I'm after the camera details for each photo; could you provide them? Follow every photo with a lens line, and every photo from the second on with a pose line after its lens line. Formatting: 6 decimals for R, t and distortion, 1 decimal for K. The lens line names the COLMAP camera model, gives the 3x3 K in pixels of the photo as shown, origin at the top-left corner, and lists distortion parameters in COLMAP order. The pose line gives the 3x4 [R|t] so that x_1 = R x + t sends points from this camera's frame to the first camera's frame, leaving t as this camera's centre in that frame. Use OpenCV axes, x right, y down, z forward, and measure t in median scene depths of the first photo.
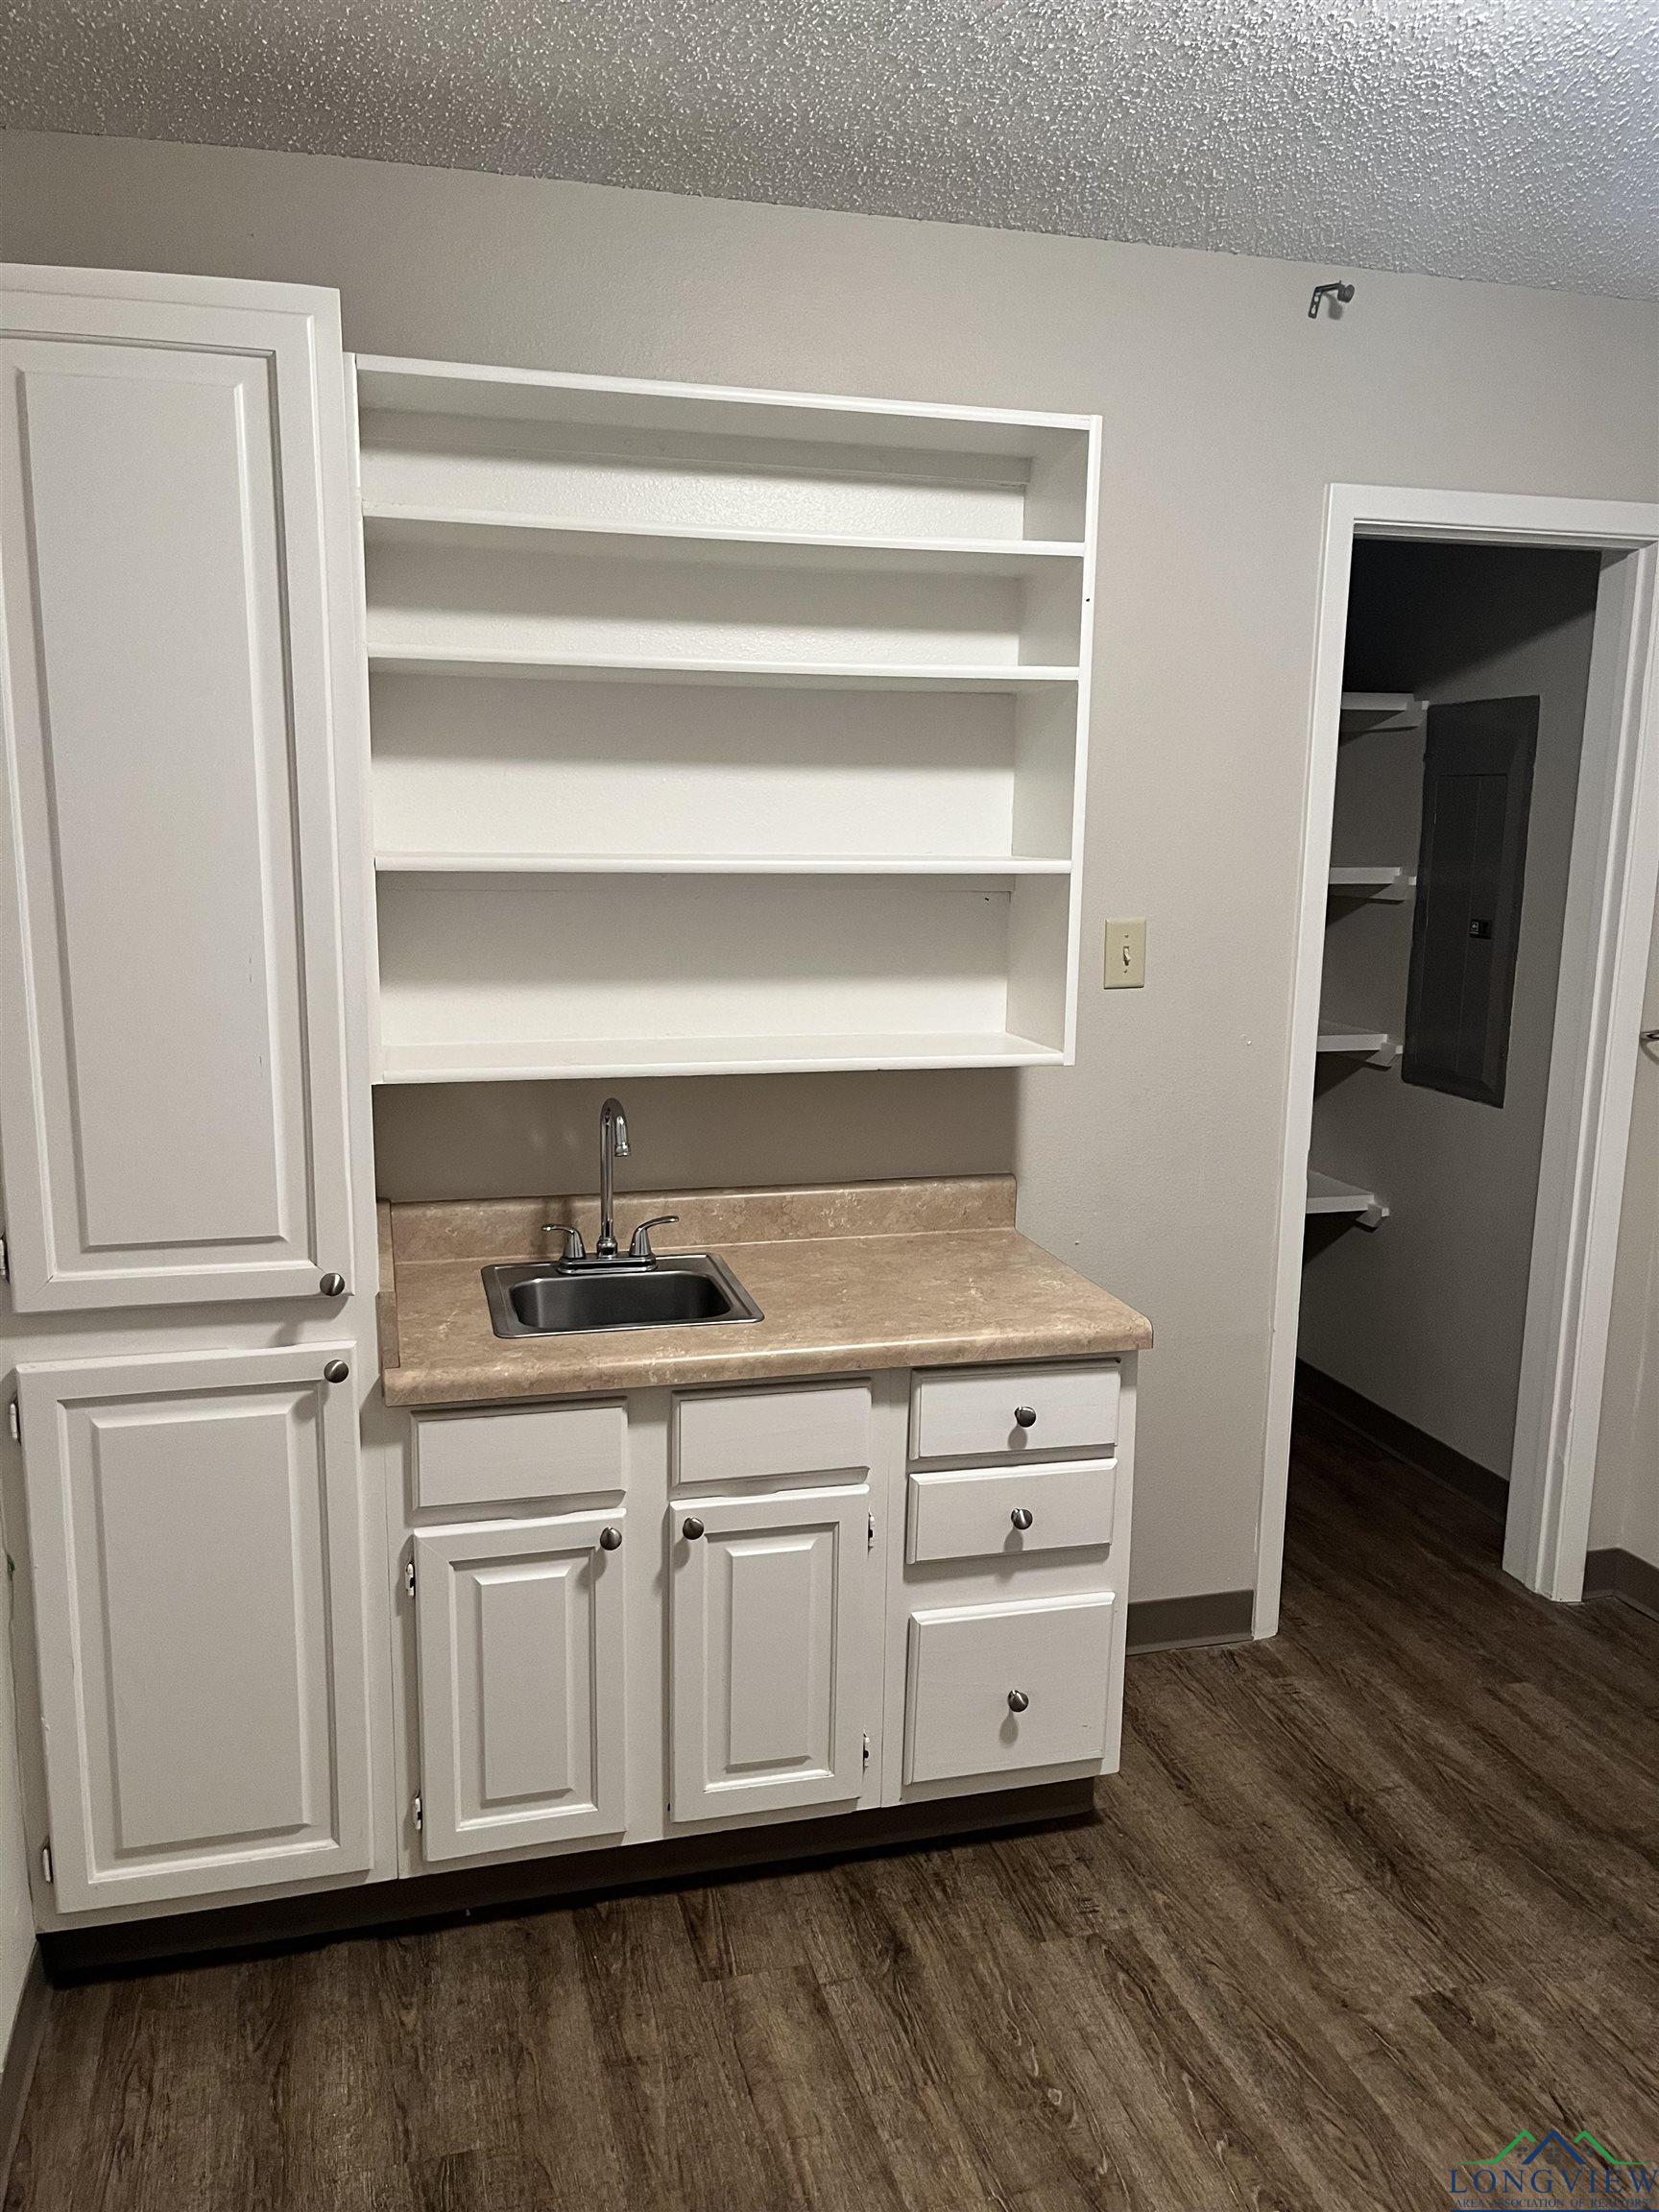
lens RADIAL K [[1671.9, 0, 814.9], [0, 1671.9, 1112.5], [0, 0, 1]] dist [0.054105, -0.077362]
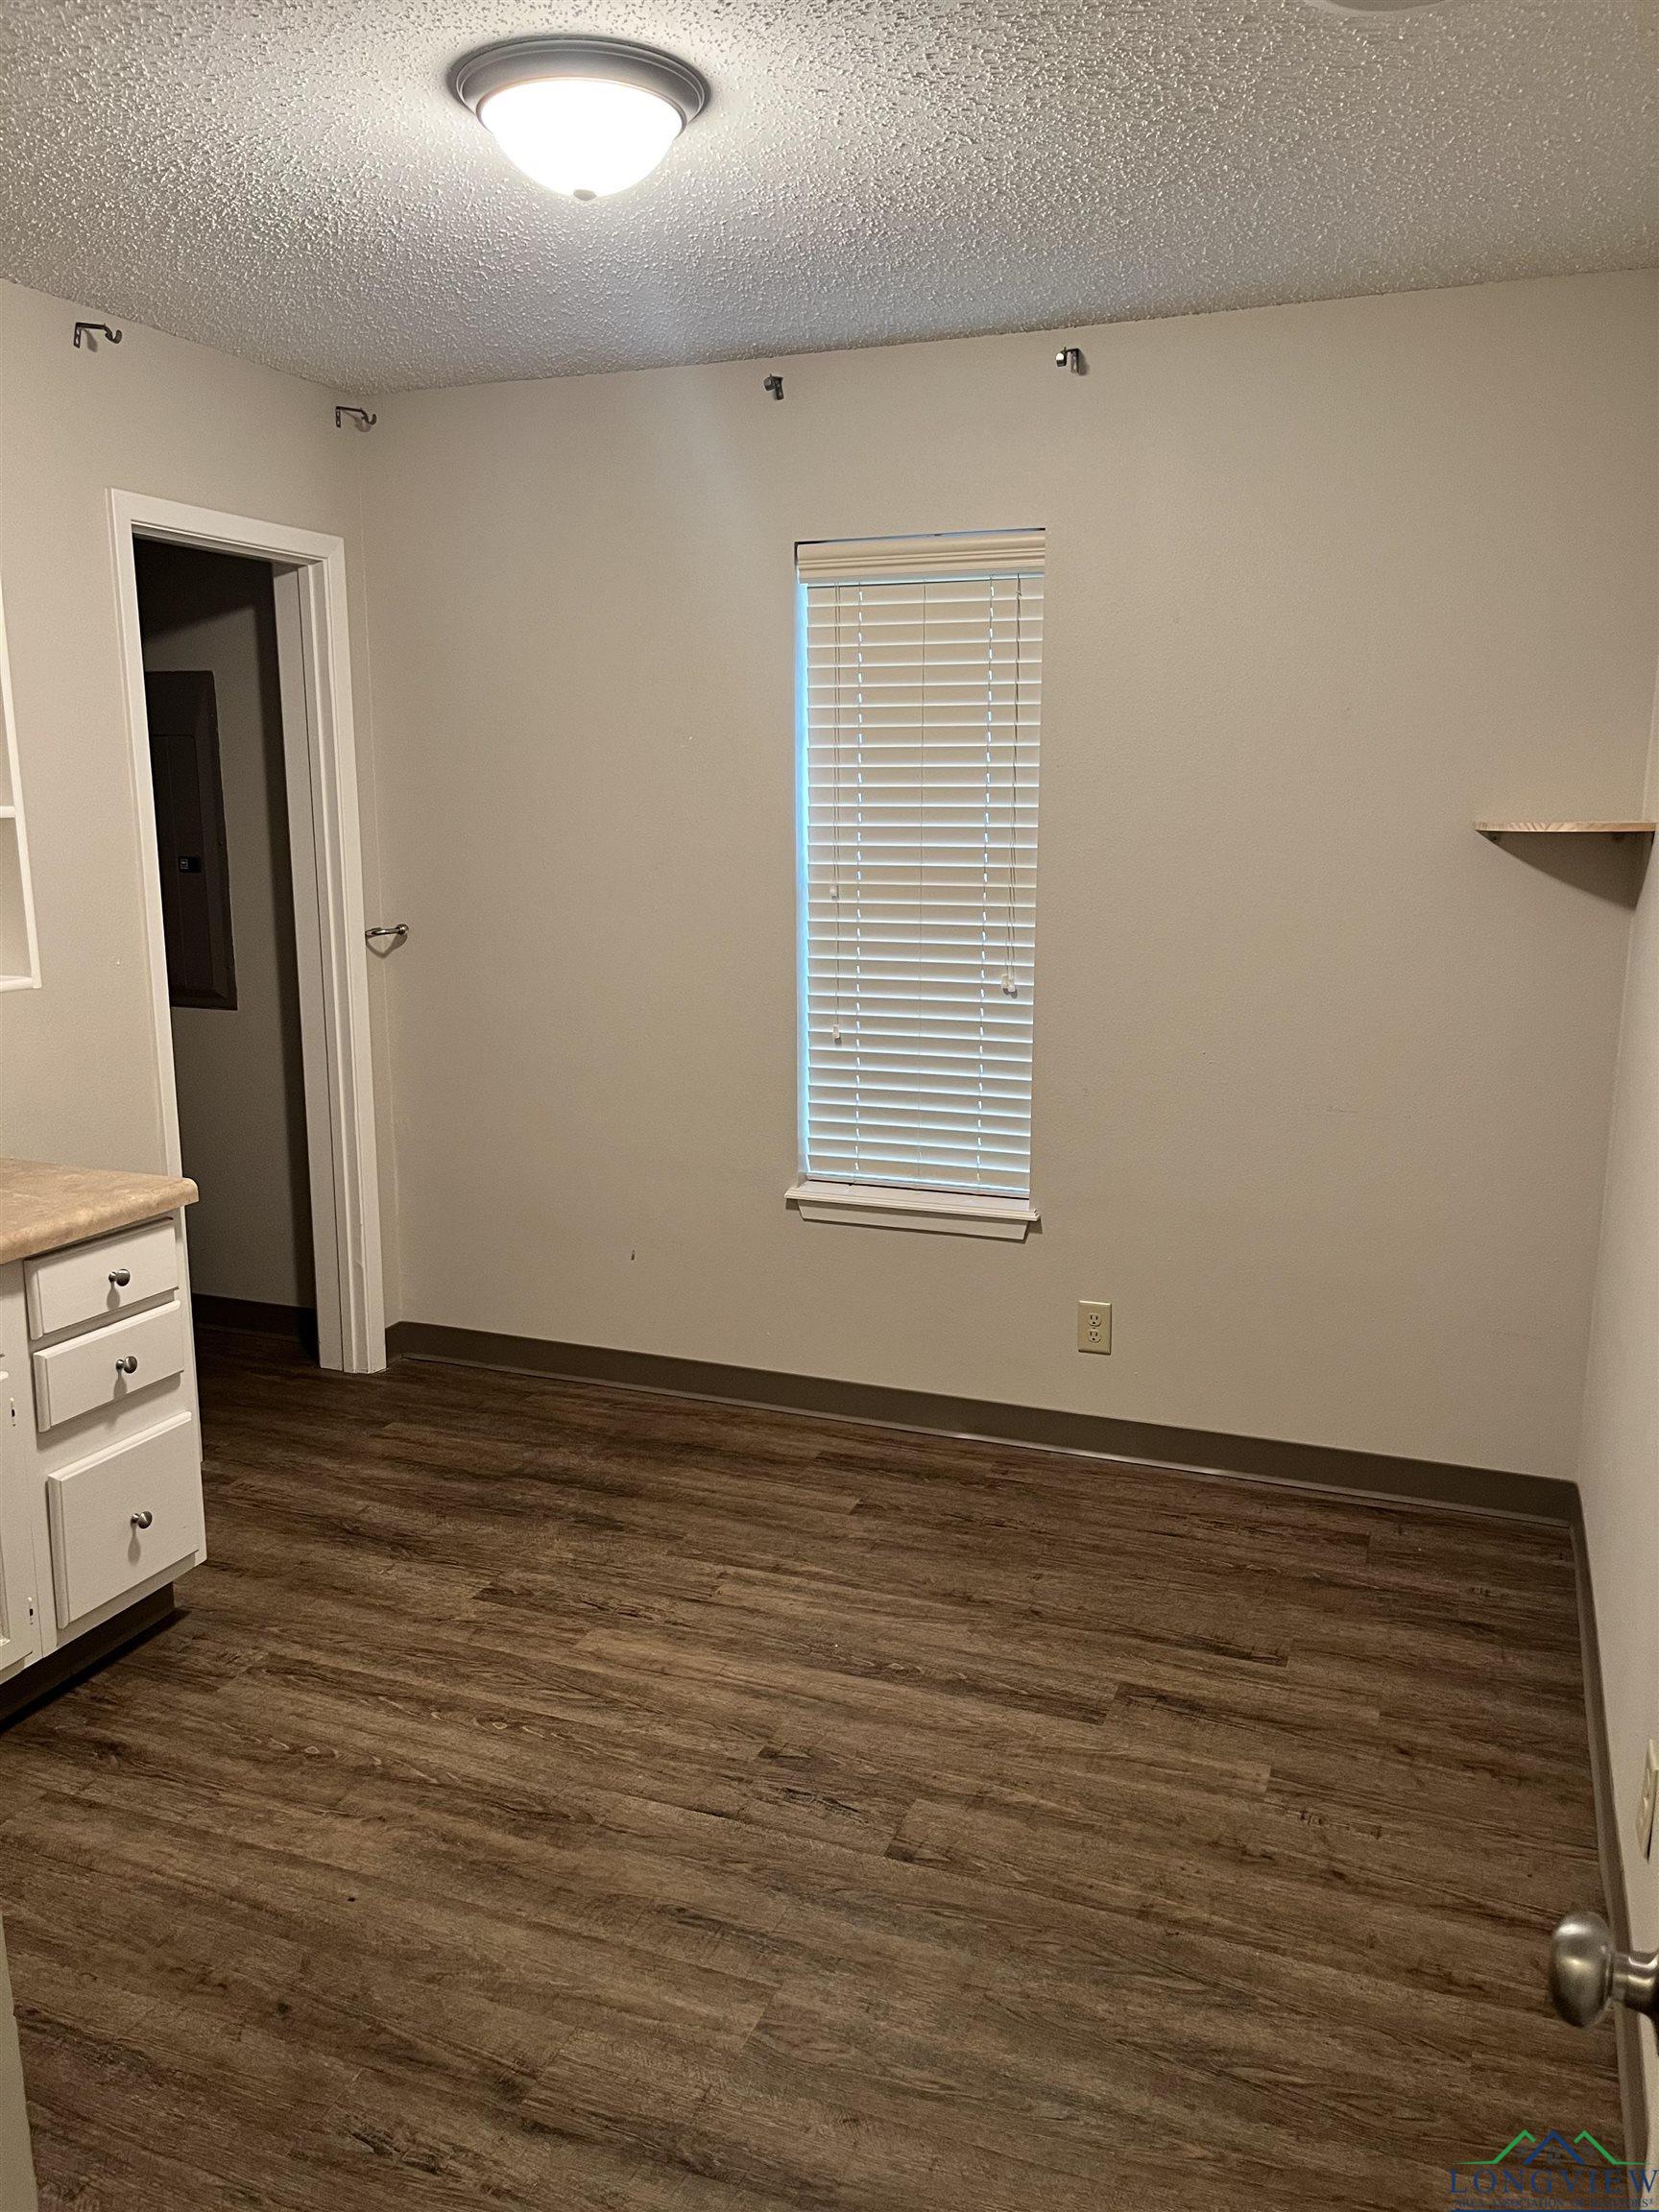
lens RADIAL K [[1671.9, 0, 825.5], [0, 1671.9, 1092.2], [0, 0, 1]] dist [0.054105, -0.077362]
pose [[0.598071, -0.159712, 0.785368, -0.482713], [0.151242, 0.984827, 0.085101, 0.026862], [-0.787043, 0.067884, 0.613152, -0.124725]]
